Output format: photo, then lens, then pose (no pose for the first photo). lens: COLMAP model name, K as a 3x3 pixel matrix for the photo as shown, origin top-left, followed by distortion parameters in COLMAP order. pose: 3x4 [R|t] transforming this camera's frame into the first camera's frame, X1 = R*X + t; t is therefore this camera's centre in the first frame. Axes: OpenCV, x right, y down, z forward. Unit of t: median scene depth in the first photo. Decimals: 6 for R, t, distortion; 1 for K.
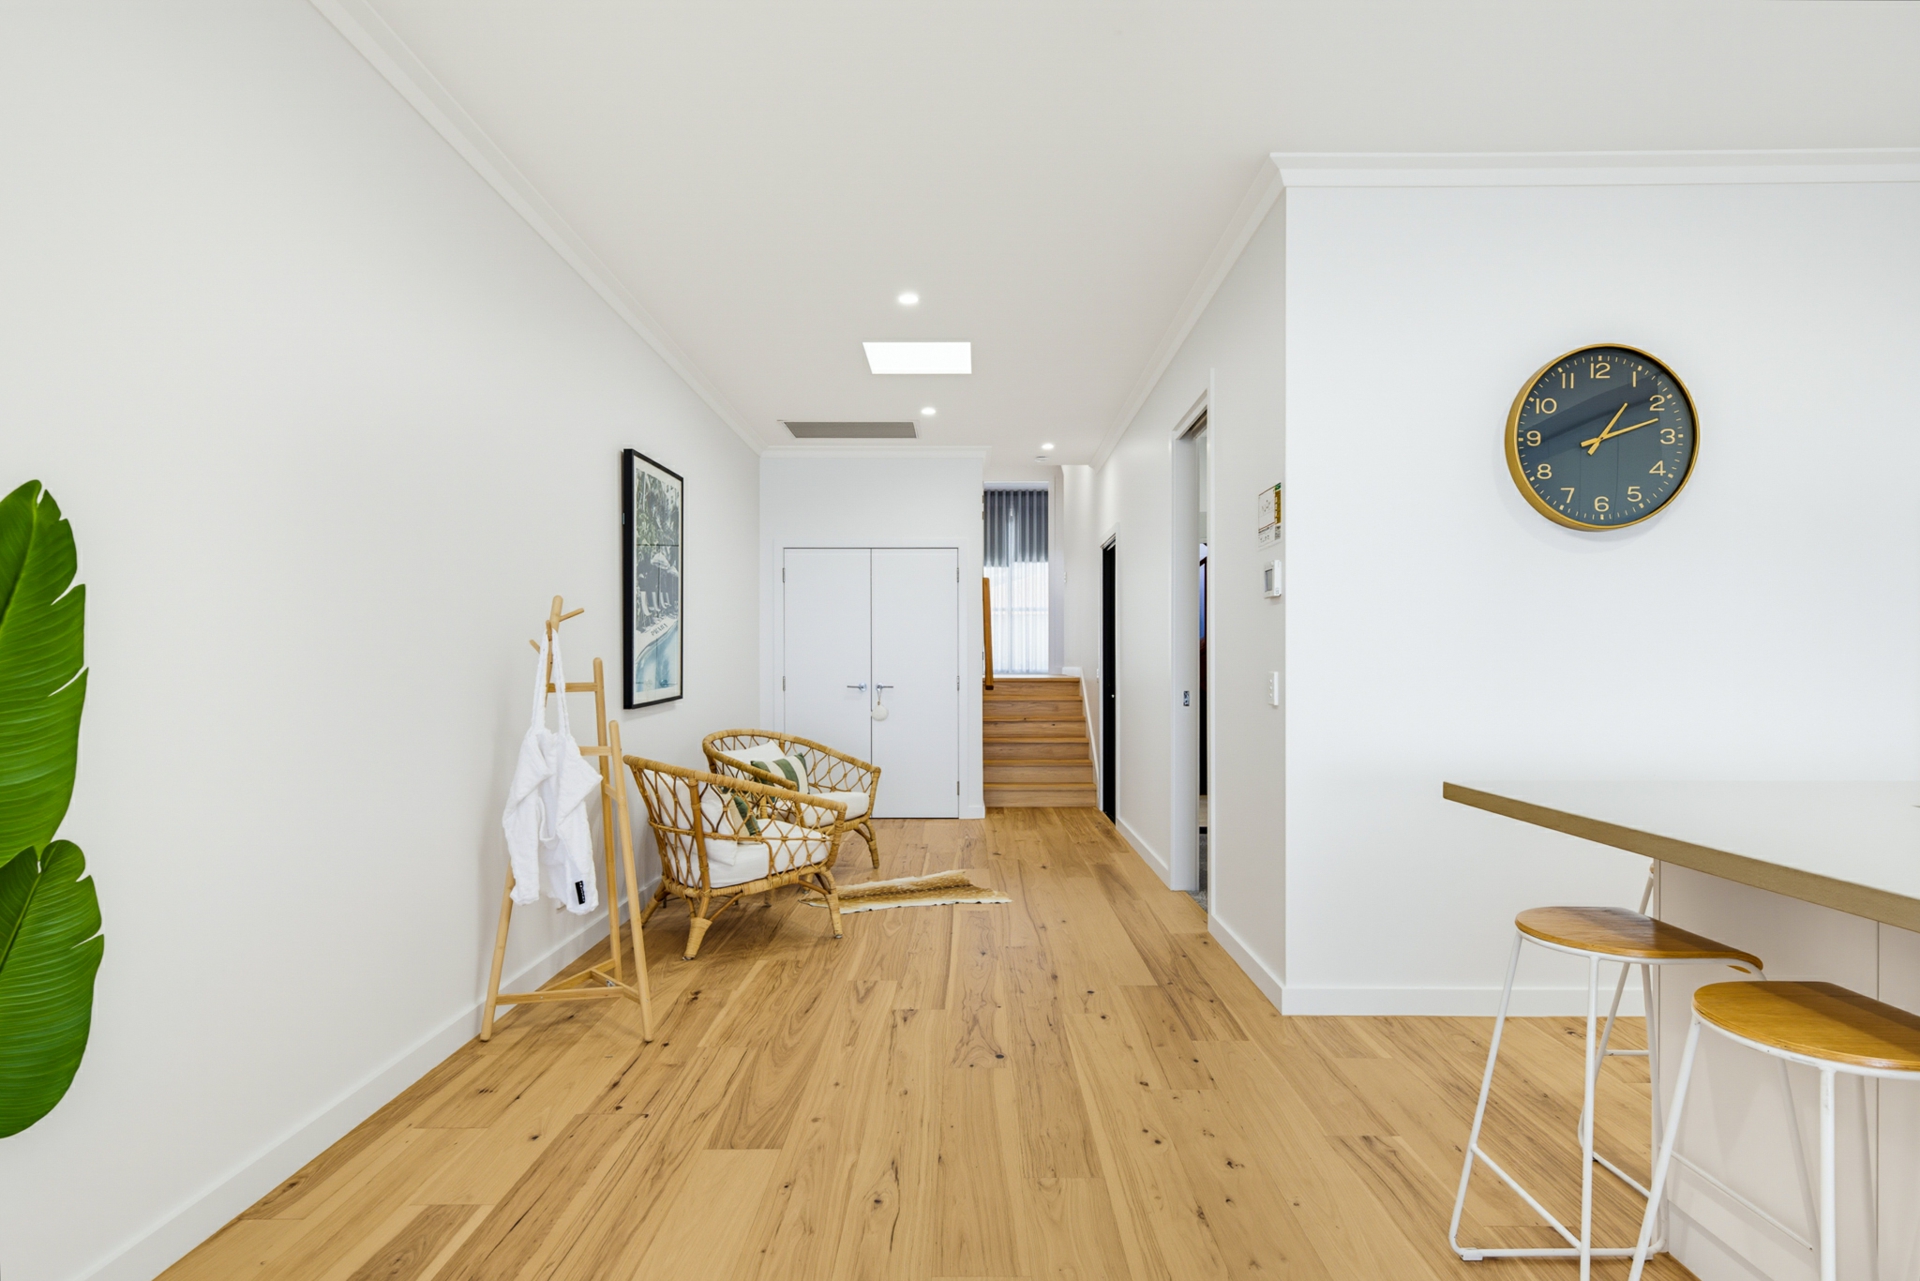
lens RADIAL K [[1034.4, 0, 968.6], [0, 1034.4, 650.0], [0, 0, 1]] dist [0.000491, 0.000485]
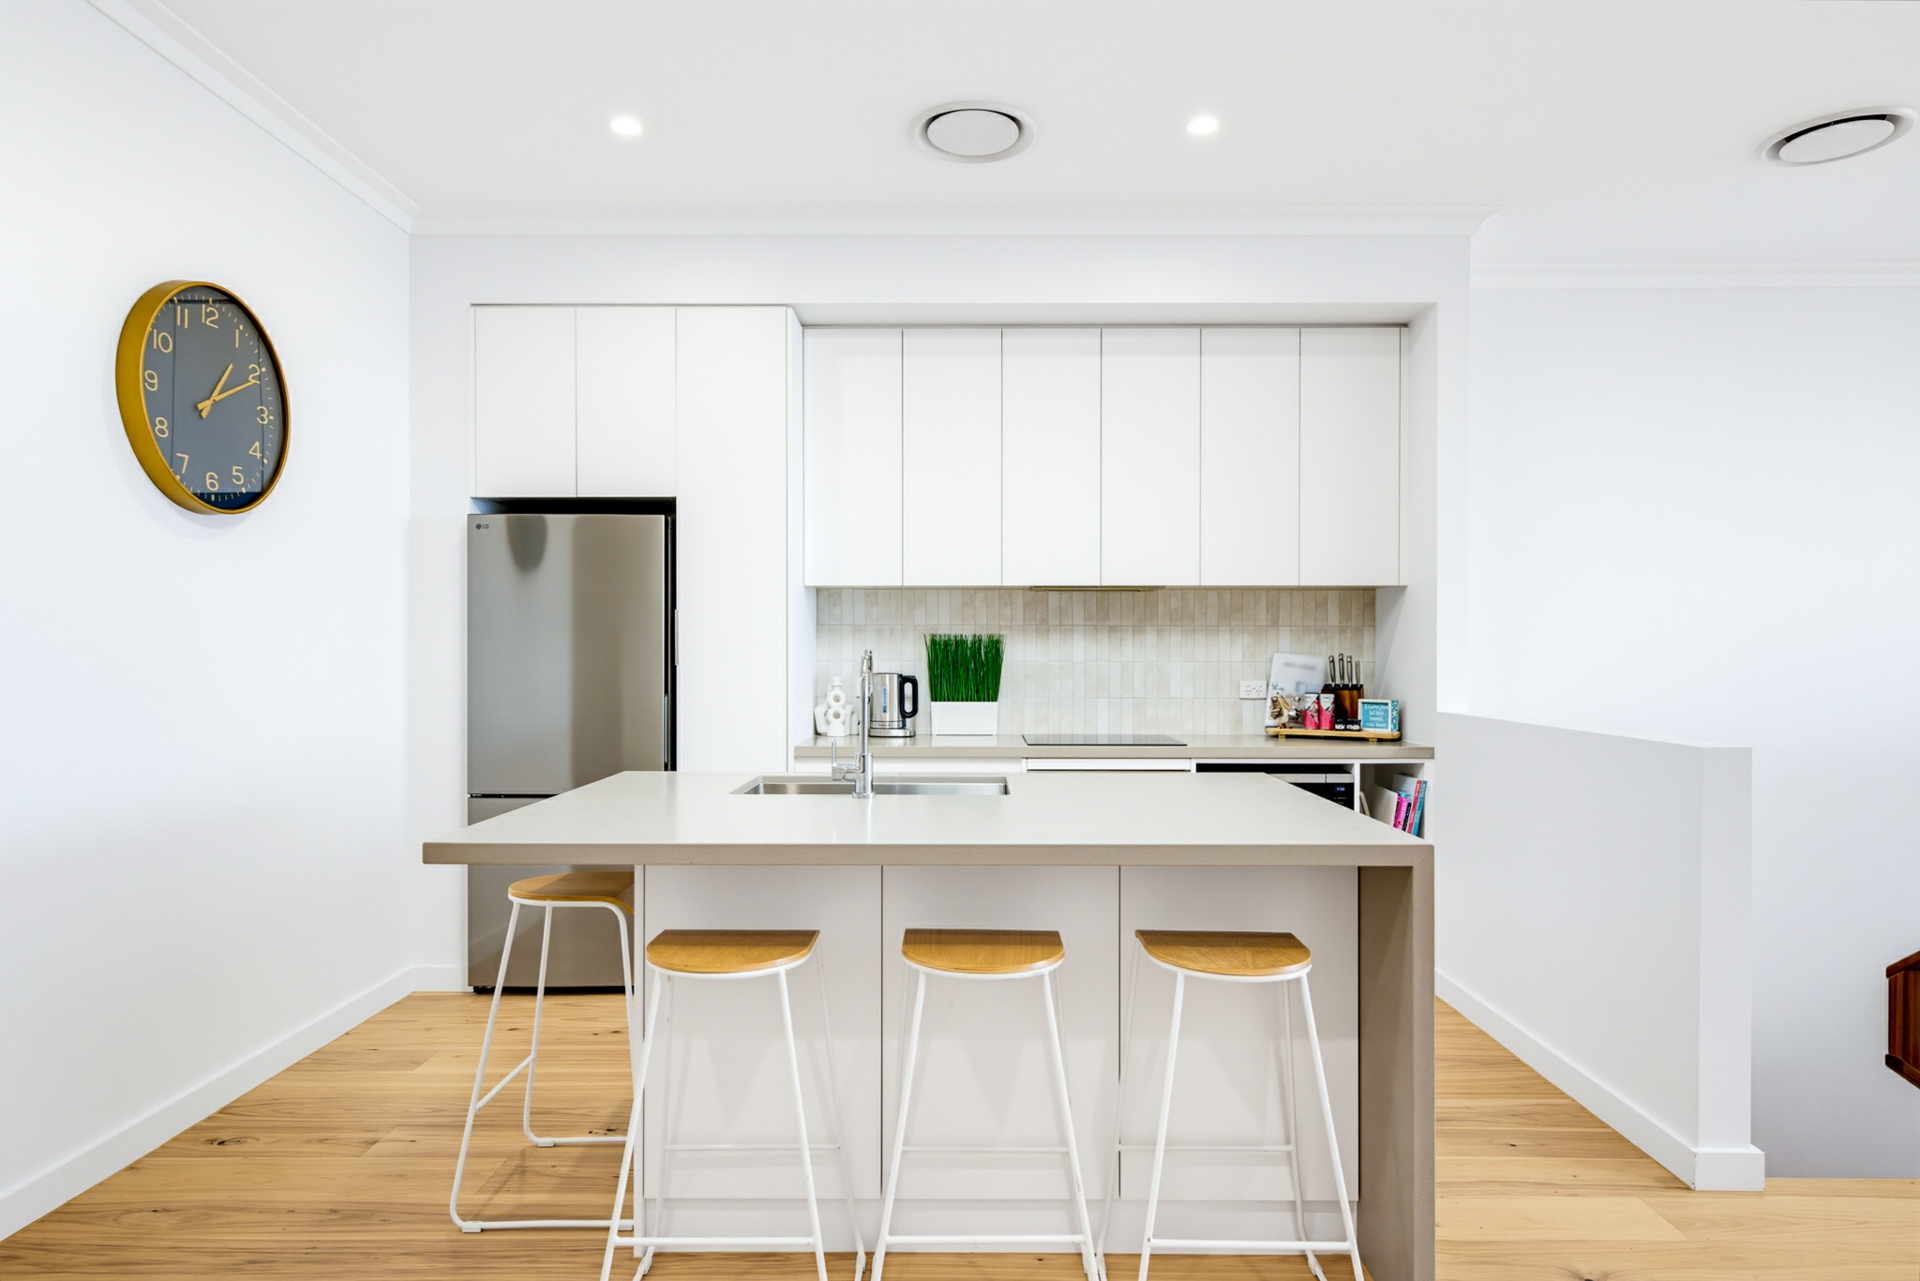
lens RADIAL K [[1123.8, 0, 962.4], [0, 1123.8, 647.6], [0, 0, 1]] dist [0.004966, 0.000246]
pose [[-0.000574, 0.001838, 0.999998, -0.270973], [-0.012899, 0.999915, -0.001846, -0.016690], [-0.999917, -0.012900, -0.000550, 0.407733]]
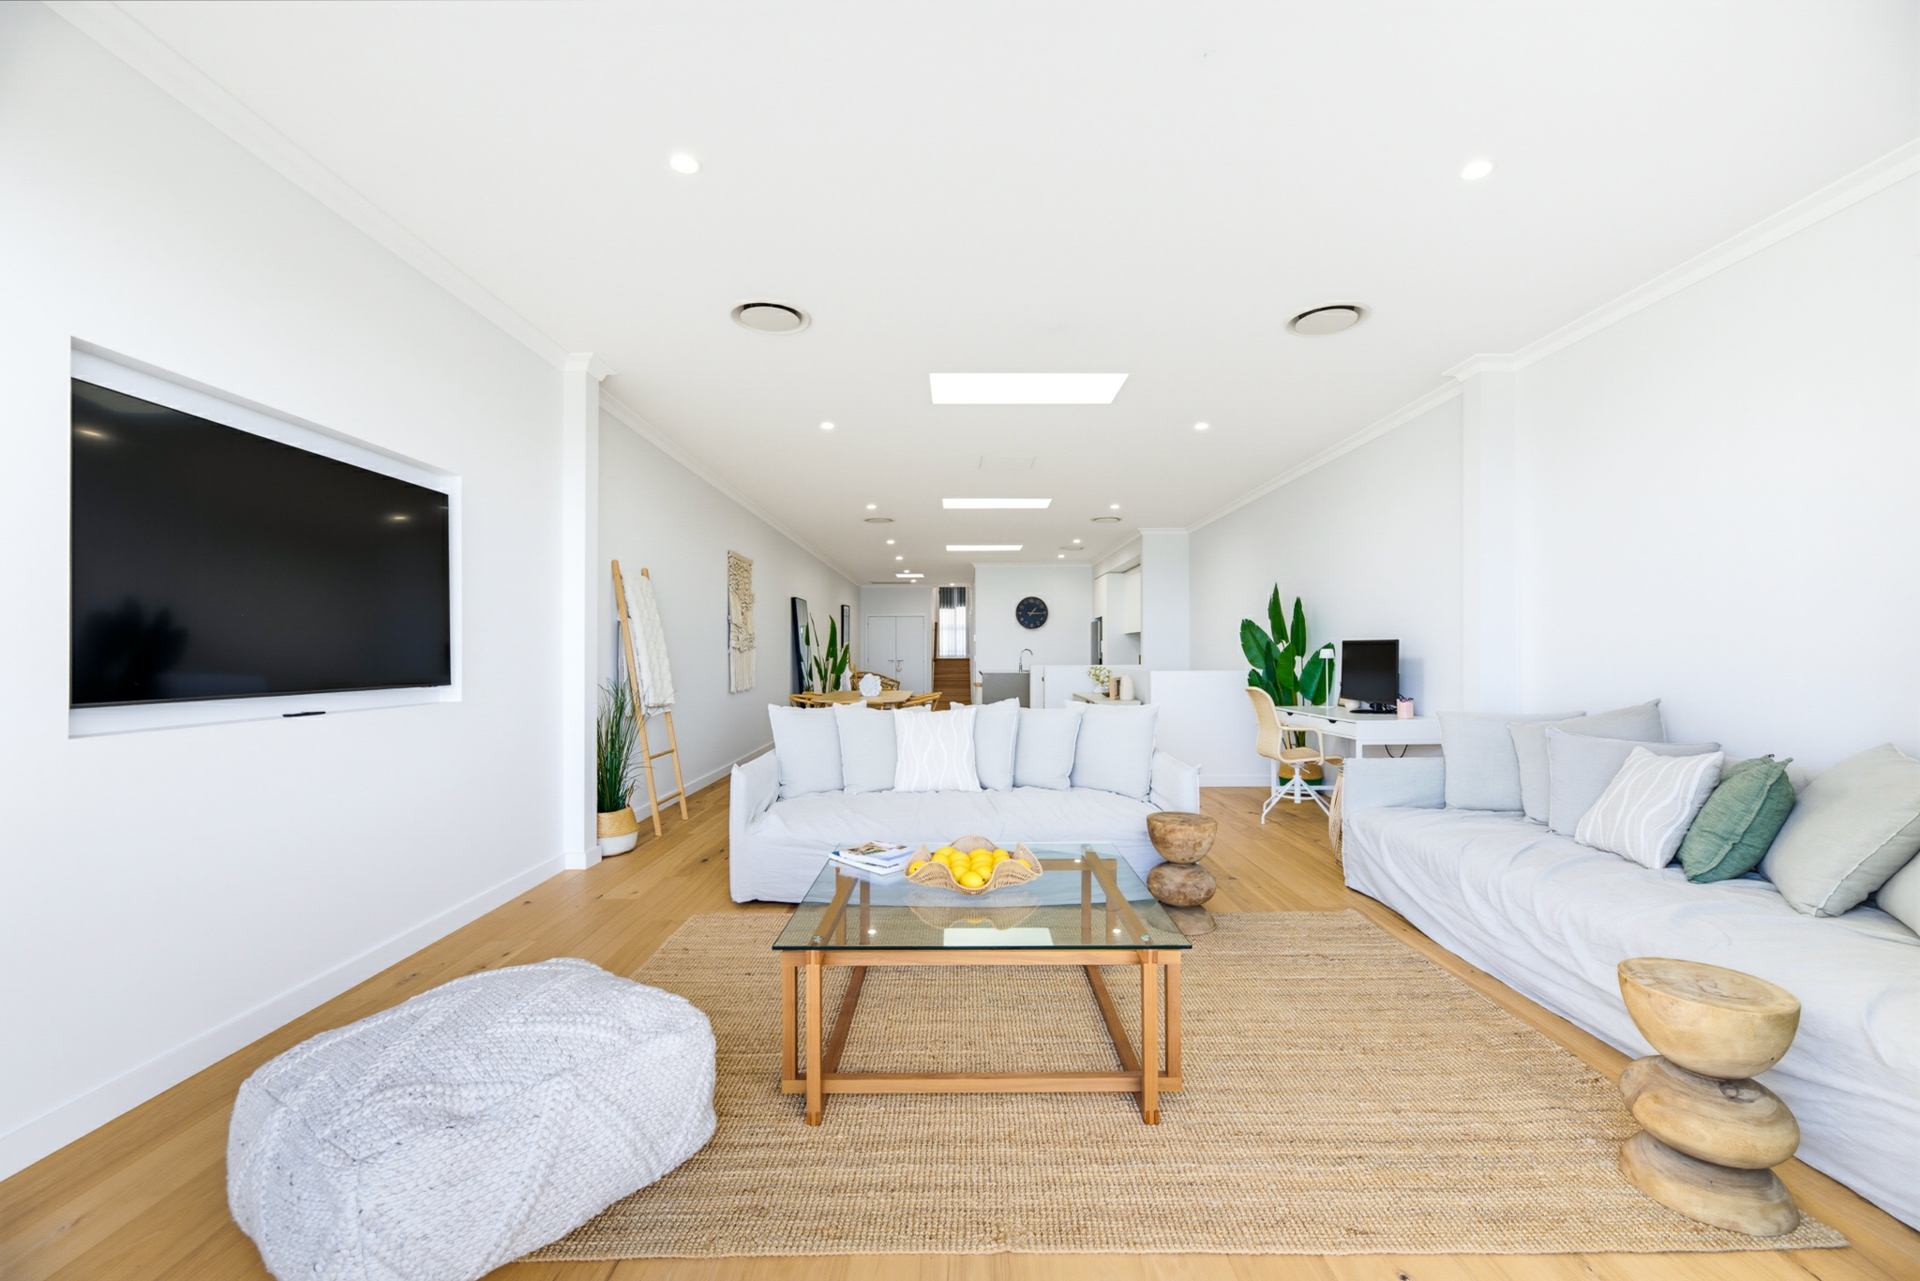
lens RADIAL K [[792.5, 0, 976.8], [0, 792.5, 643.6], [0, 0, 1]] dist [0.002643, 0.000100]
pose [[0.999878, -0.004880, 0.014807, 0.253969], [0.004866, 0.999988, 0.000980, -0.045562], [-0.014811, -0.000907, 0.999890, -3.290409]]
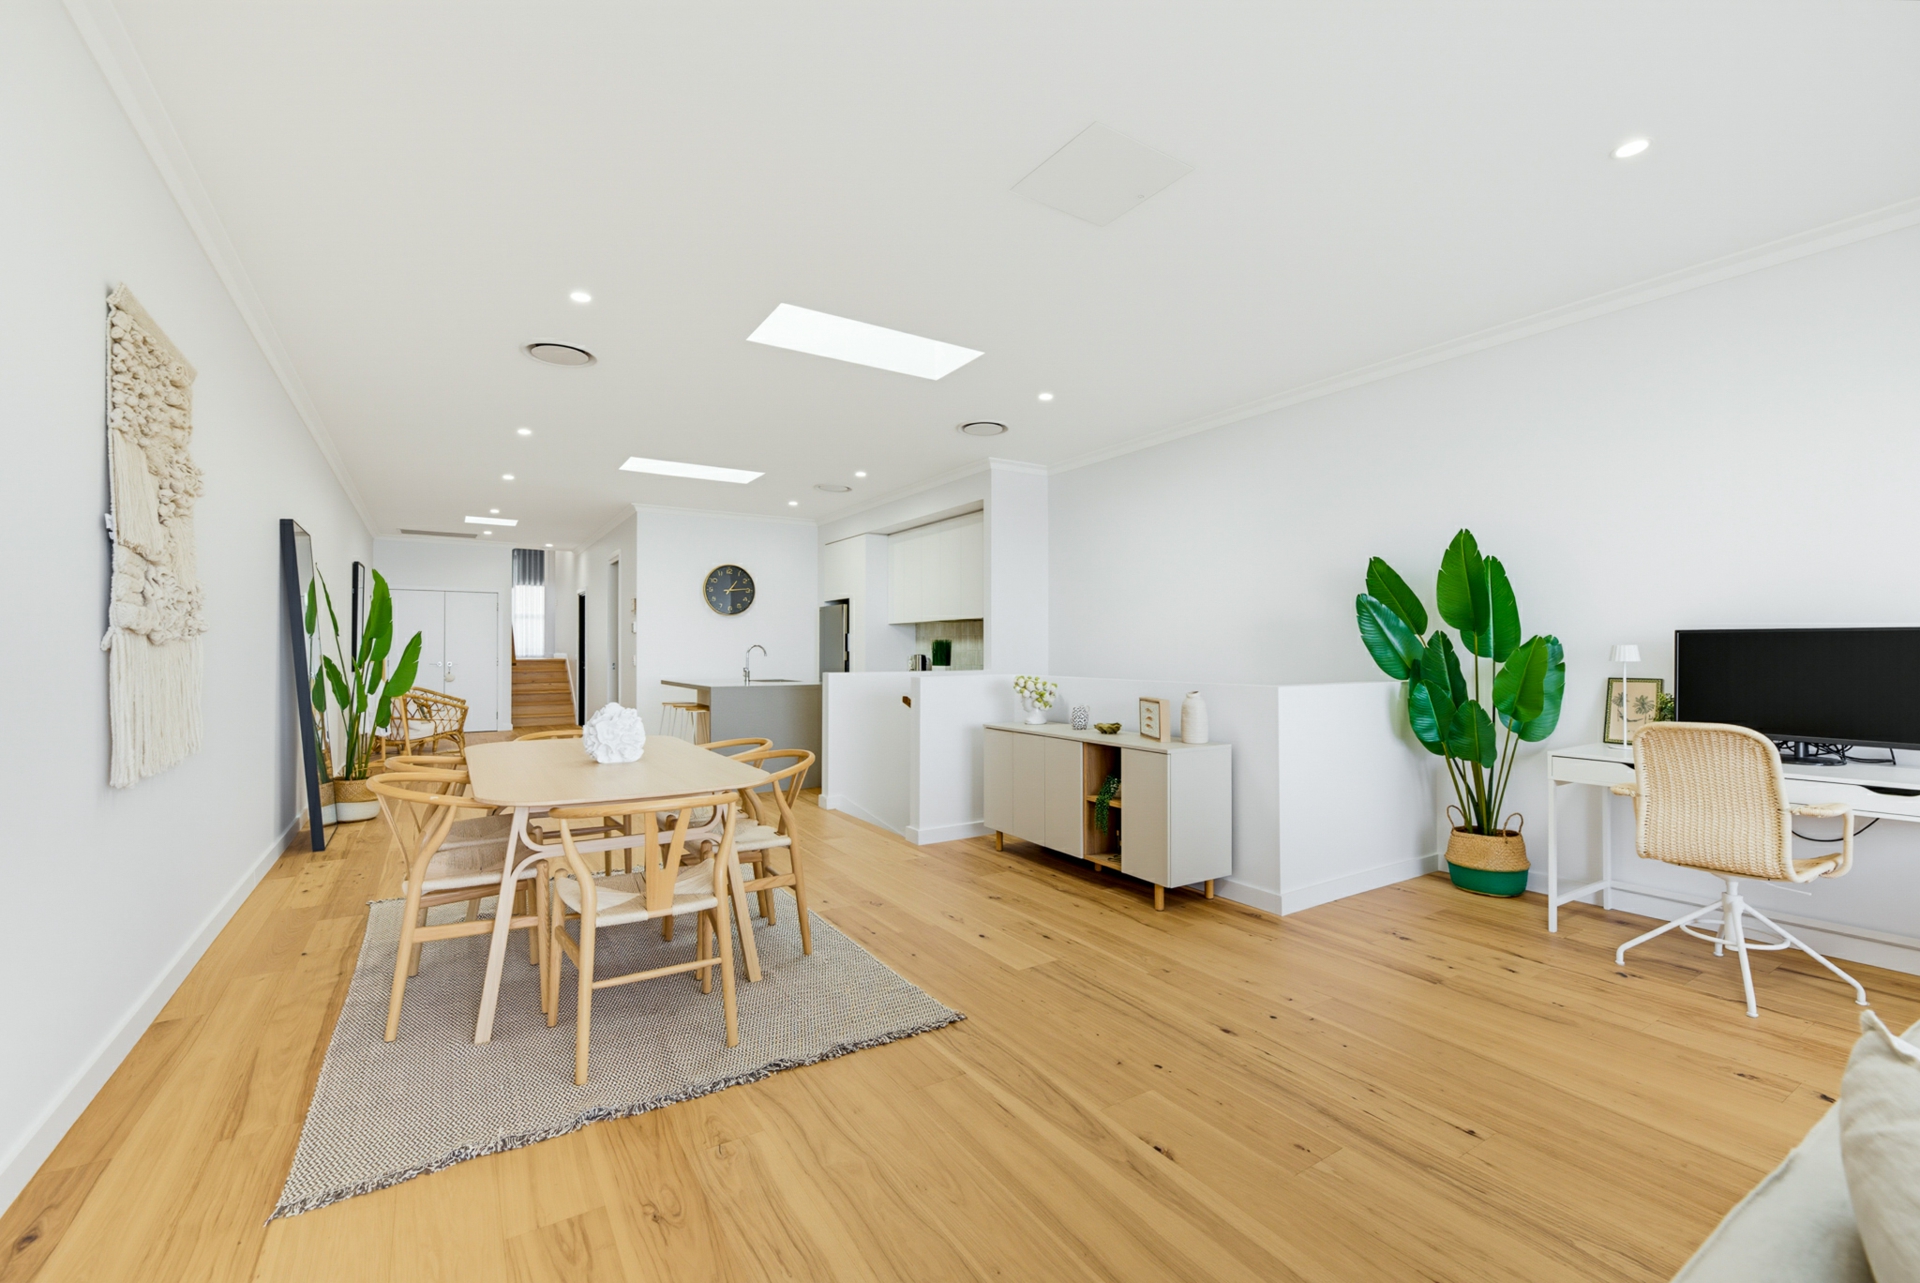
lens RADIAL K [[810.3, 0, 959.2], [0, 810.3, 649.9], [0, 0, 1]] dist [-0.001461, -0.000283]
pose [[0.844153, 0.001695, 0.536100, -0.225927], [-0.007749, 0.999929, 0.009039, -0.027509], [-0.536047, -0.011785, 0.844106, -1.818929]]
